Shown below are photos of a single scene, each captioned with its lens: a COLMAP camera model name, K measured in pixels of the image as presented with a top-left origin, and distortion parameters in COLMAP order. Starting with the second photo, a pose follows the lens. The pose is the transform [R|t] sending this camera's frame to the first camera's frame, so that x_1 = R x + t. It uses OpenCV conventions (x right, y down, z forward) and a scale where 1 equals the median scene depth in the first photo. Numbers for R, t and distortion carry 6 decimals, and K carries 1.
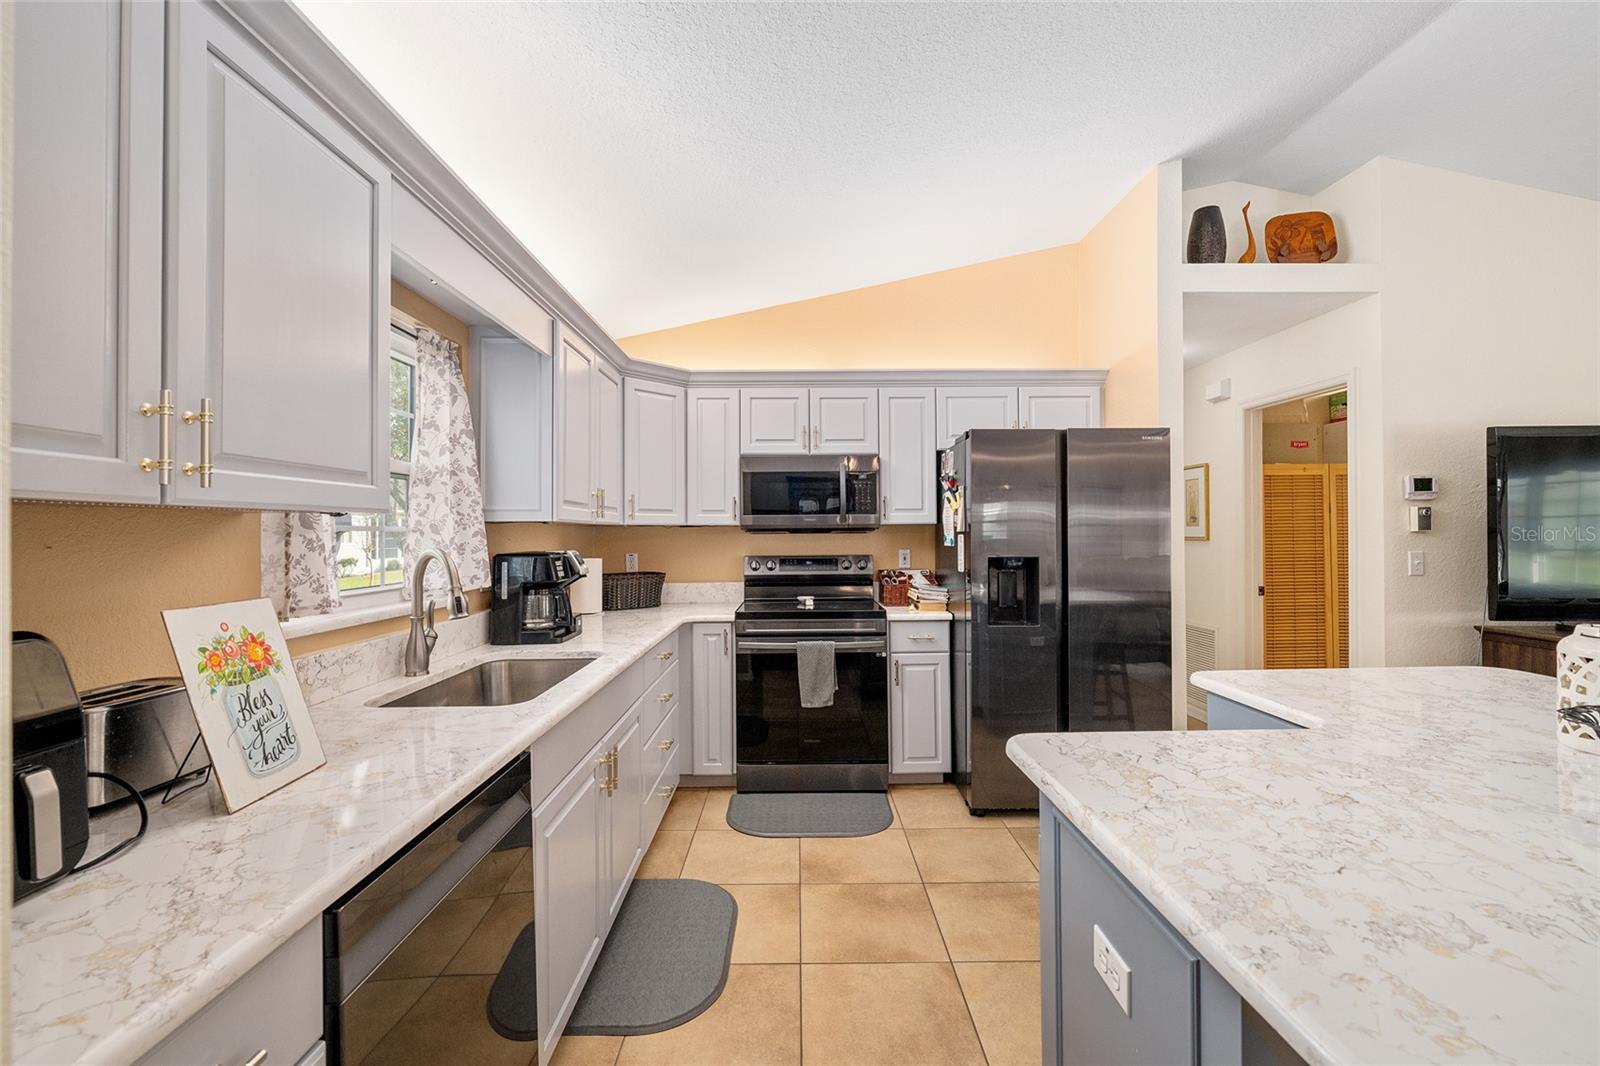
lens RADIAL K [[661.9, 0, 808.0], [0, 661.9, 531.1], [0, 0, 1]] dist [0.000184, -0.000088]
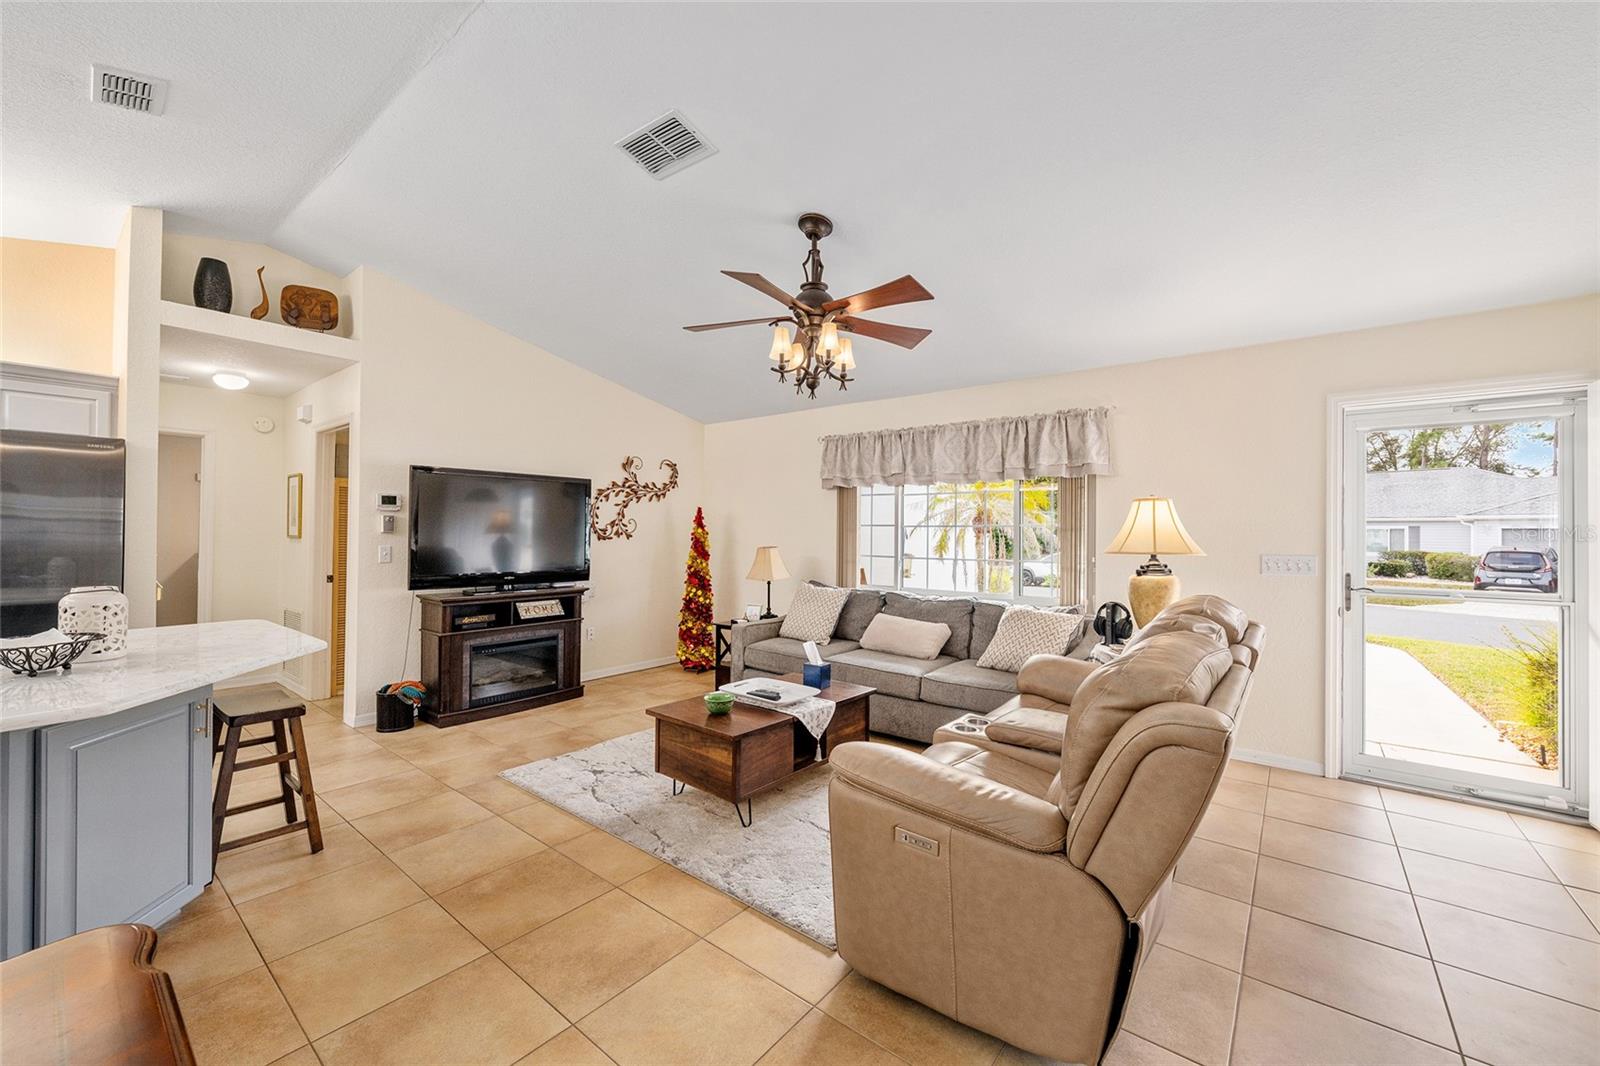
lens RADIAL K [[631.3, 0, 799.9], [0, 631.3, 529.7], [0, 0, 1]] dist [-0.001643, 0.000579]
pose [[0.635988, 0.014253, 0.771568, 0.399527], [-0.012790, 0.999887, -0.007928, -0.005432], [-0.771593, -0.004826, 0.636098, -0.533685]]
